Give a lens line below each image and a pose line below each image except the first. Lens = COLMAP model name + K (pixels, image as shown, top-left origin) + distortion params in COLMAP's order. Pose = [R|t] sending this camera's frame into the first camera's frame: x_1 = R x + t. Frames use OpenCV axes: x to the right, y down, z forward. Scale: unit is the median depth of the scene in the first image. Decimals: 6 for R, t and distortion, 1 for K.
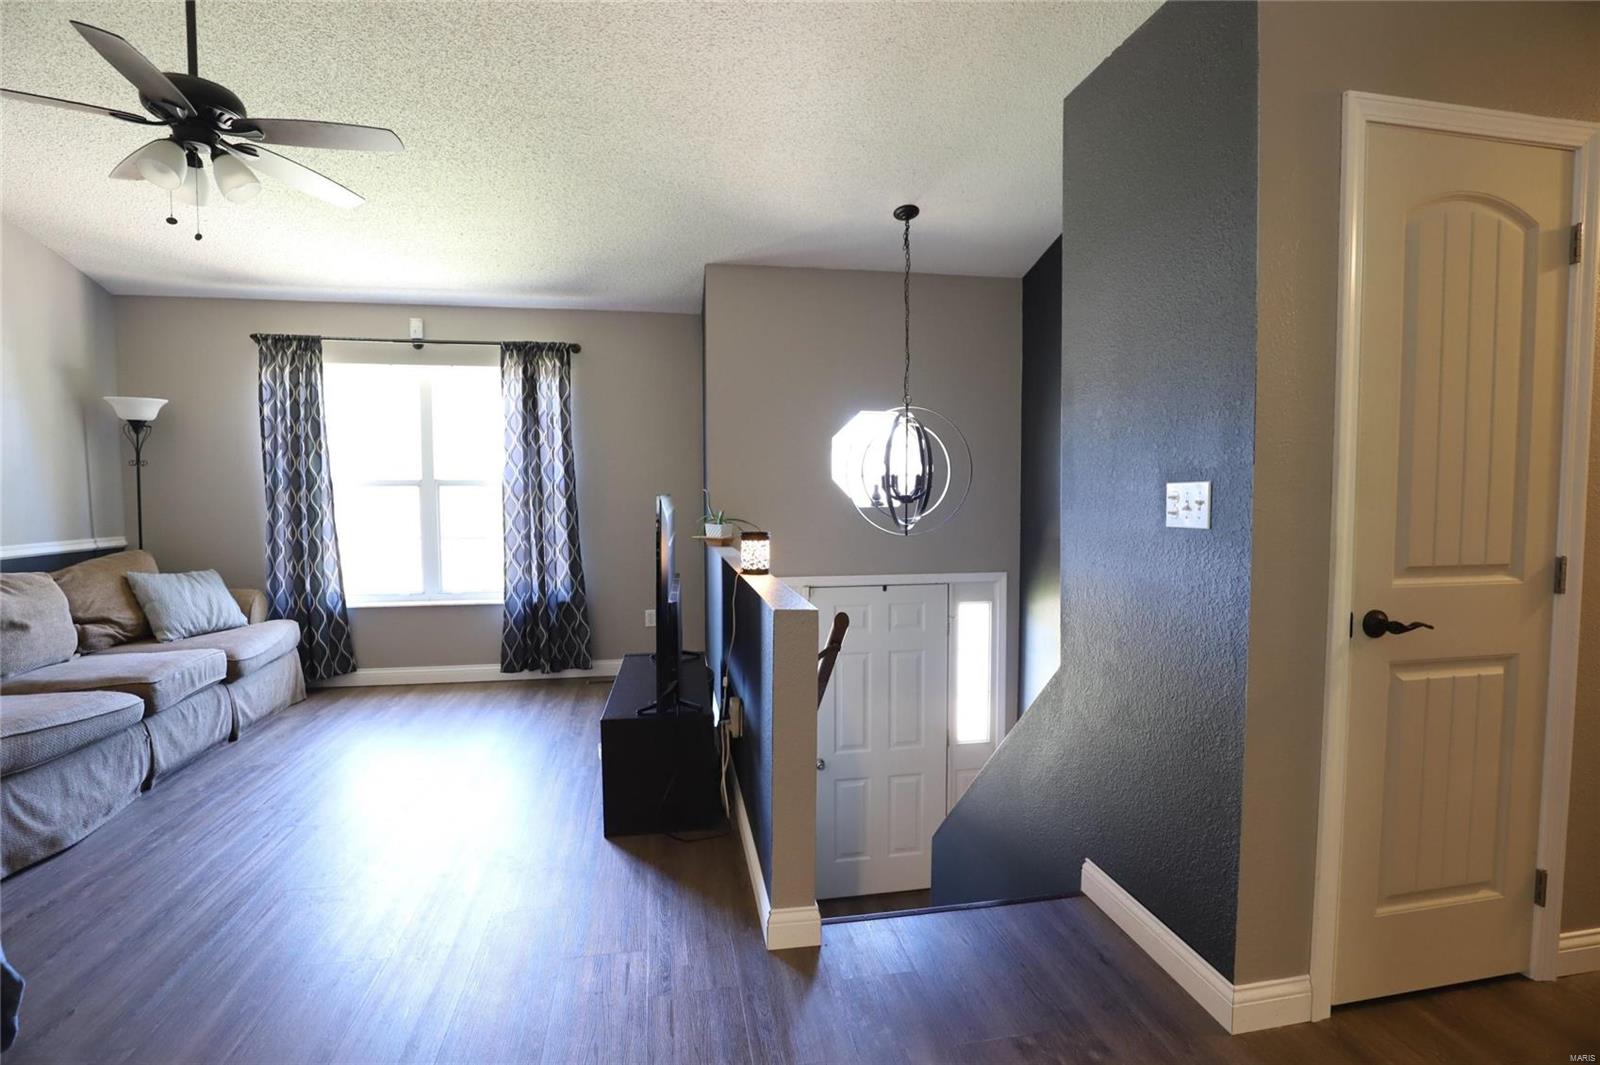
lens RADIAL K [[757.4, 0, 782.5], [0, 757.4, 527.6], [0, 0, 1]] dist [-0.013659, 0.000325]
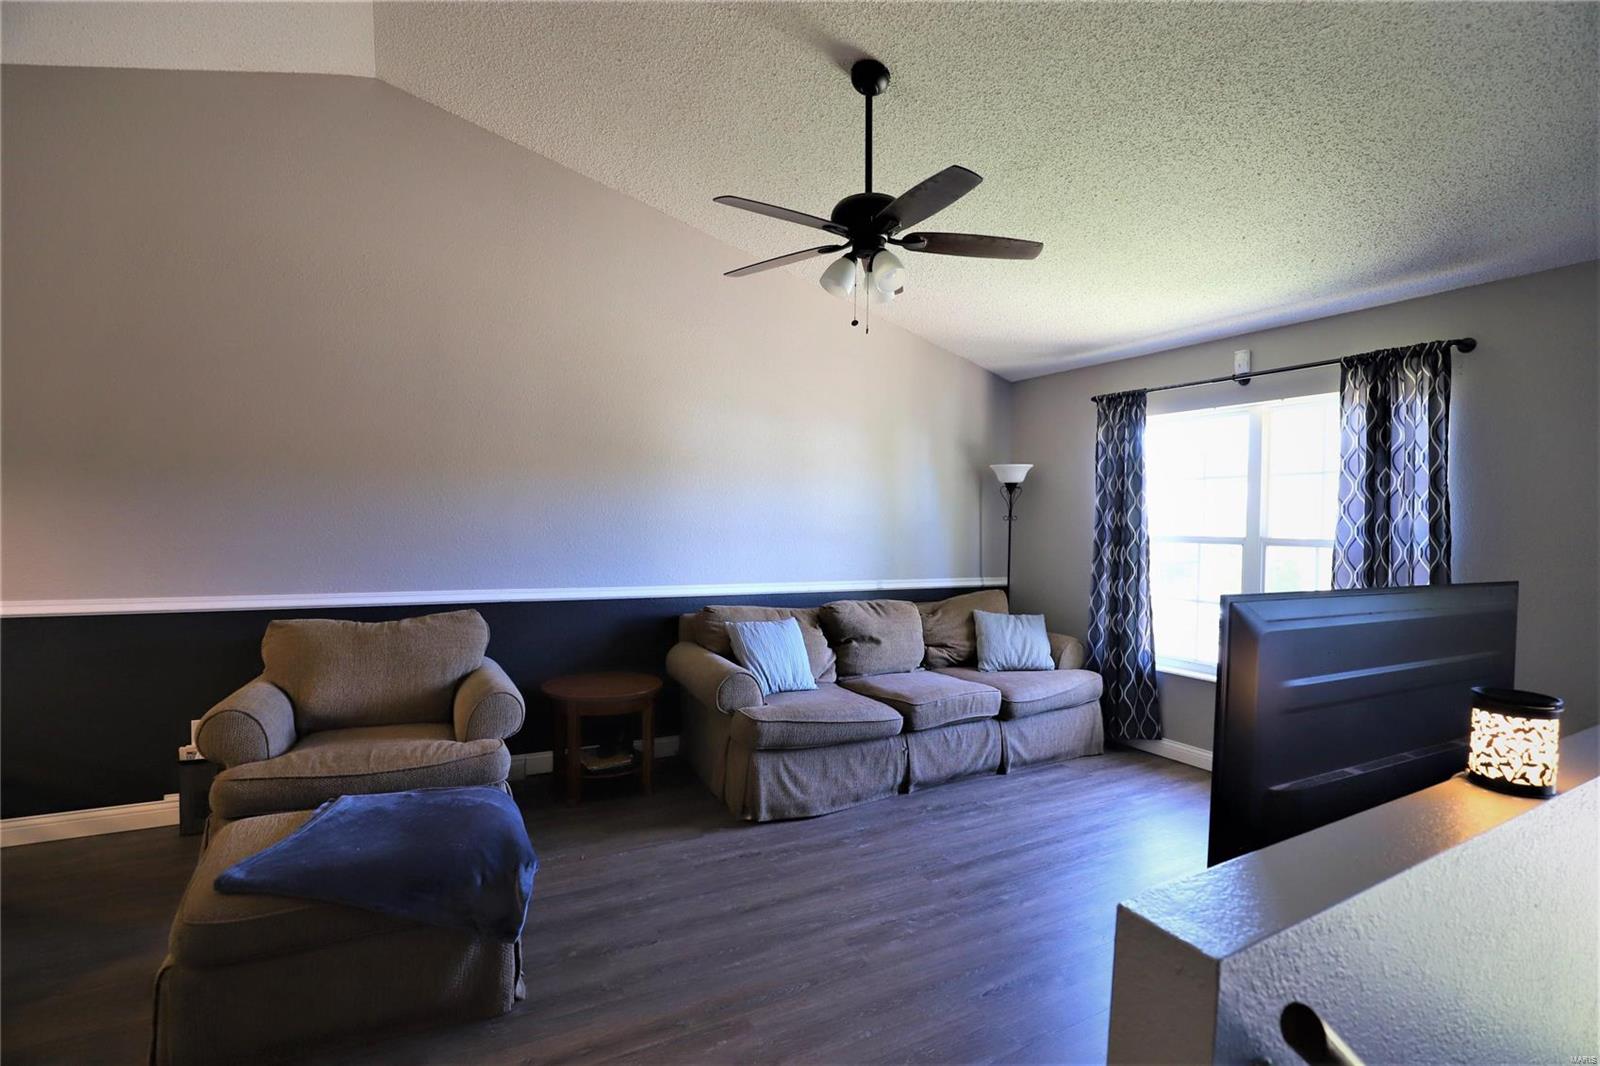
lens RADIAL K [[731.1, 0, 816.4], [0, 731.1, 536.1], [0, 0, 1]] dist [-0.026848, 0.000777]
pose [[0.351118, 0.025326, -0.935989, 0.125974], [-0.067899, 0.997691, 0.001524, -0.035803], [0.933866, 0.063018, 0.352027, 0.282048]]
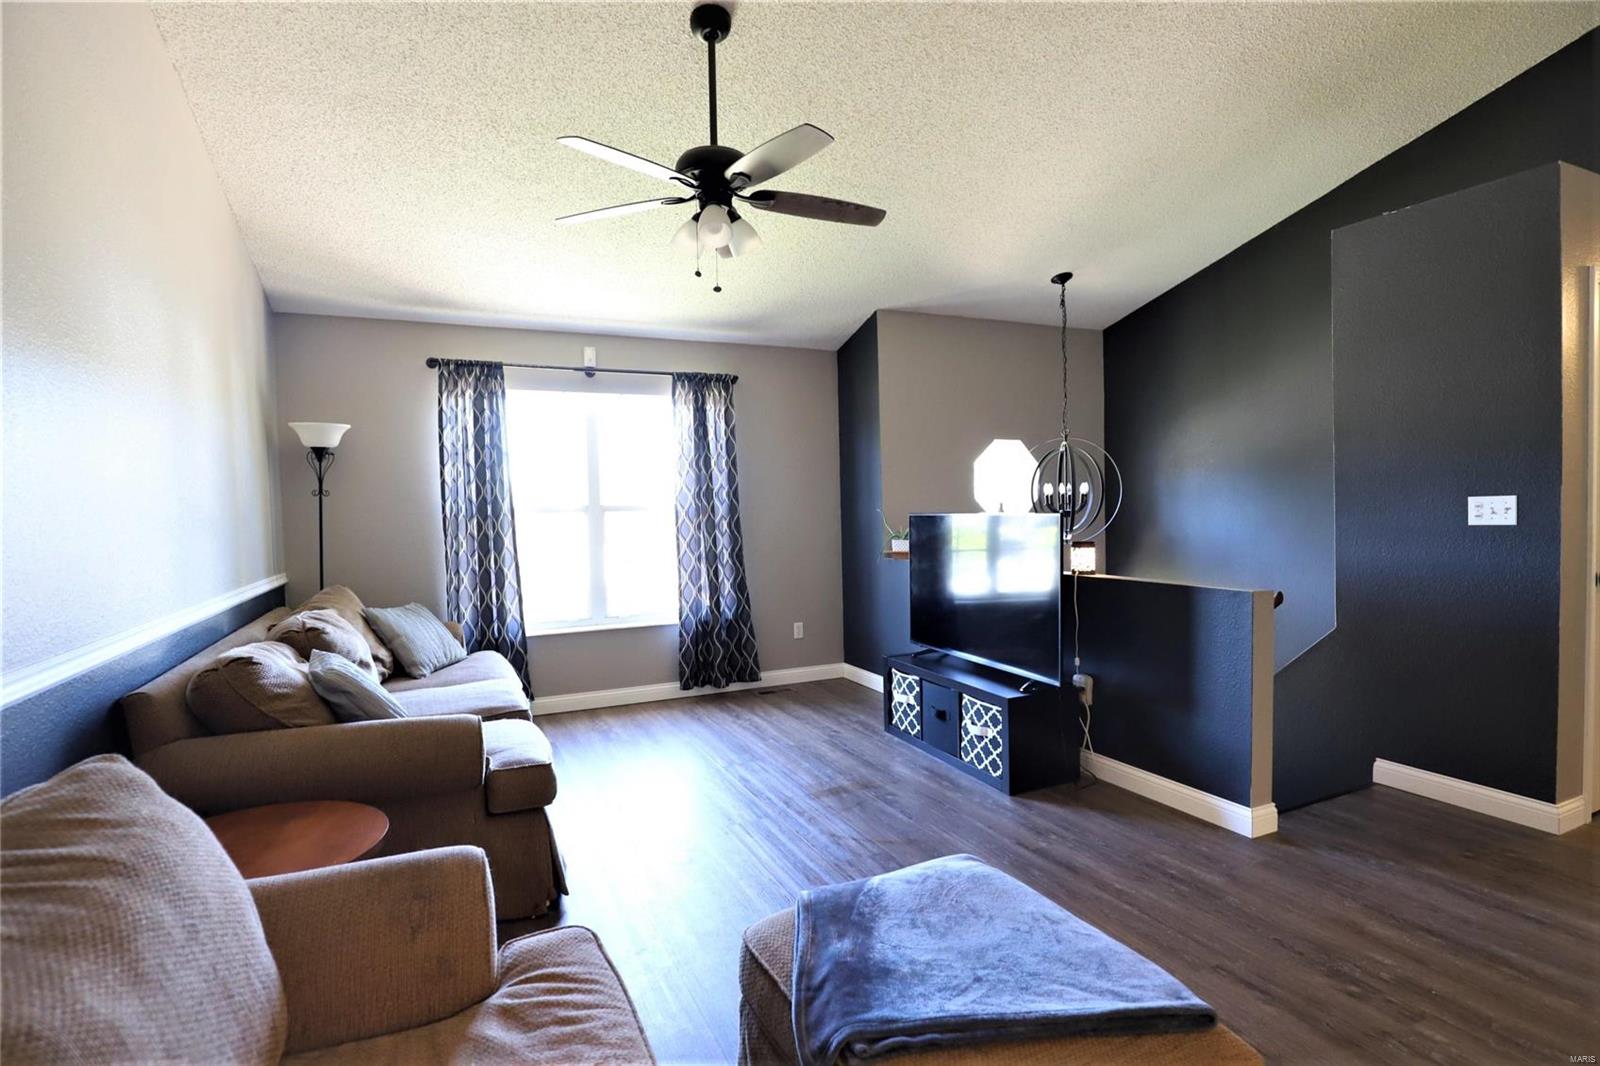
lens RADIAL K [[767.6, 0, 800.0], [0, 767.6, 533.0], [0, 0, 1]] dist [-0.002880, 0.000070]
pose [[0.967938, -0.027935, 0.249630, -0.497128], [0.032624, 0.999360, -0.014669, -0.002946], [-0.249061, 0.022343, 0.968230, -0.068579]]
